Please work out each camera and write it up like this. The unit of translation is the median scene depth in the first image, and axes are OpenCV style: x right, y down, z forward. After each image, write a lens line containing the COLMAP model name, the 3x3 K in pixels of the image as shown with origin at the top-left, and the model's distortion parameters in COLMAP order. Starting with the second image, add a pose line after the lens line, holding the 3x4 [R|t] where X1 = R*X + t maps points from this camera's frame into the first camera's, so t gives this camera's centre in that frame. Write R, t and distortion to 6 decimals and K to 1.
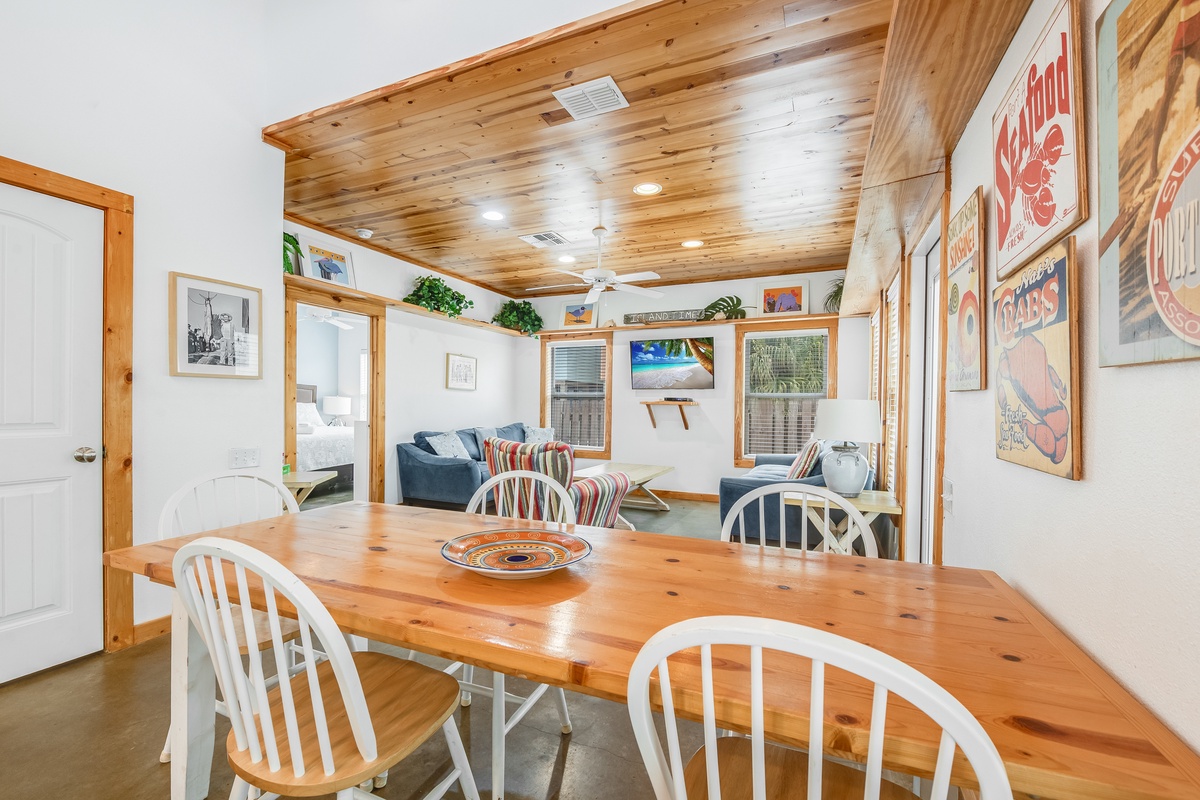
lens RADIAL K [[482.8, 0, 603.4], [0, 482.8, 400.0], [0, 0, 1]] dist [0.000707, -0.000936]
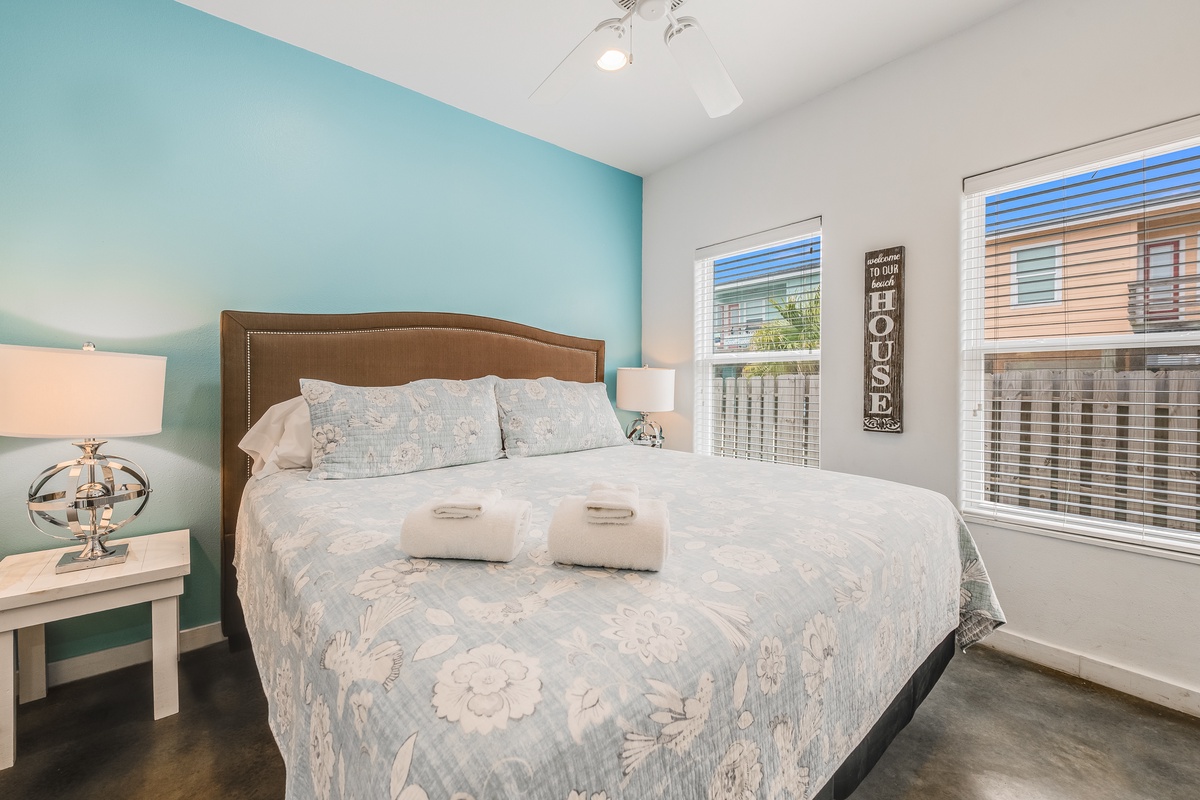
lens RADIAL K [[482.8, 0, 602.6], [0, 482.8, 395.7], [0, 0, 1]] dist [0.000707, -0.000936]
pose [[0.891495, 0.007139, -0.452973, -0.404740], [0.003939, 0.999716, 0.023509, 0.006696], [0.453012, -0.022742, 0.891214, 0.629070]]
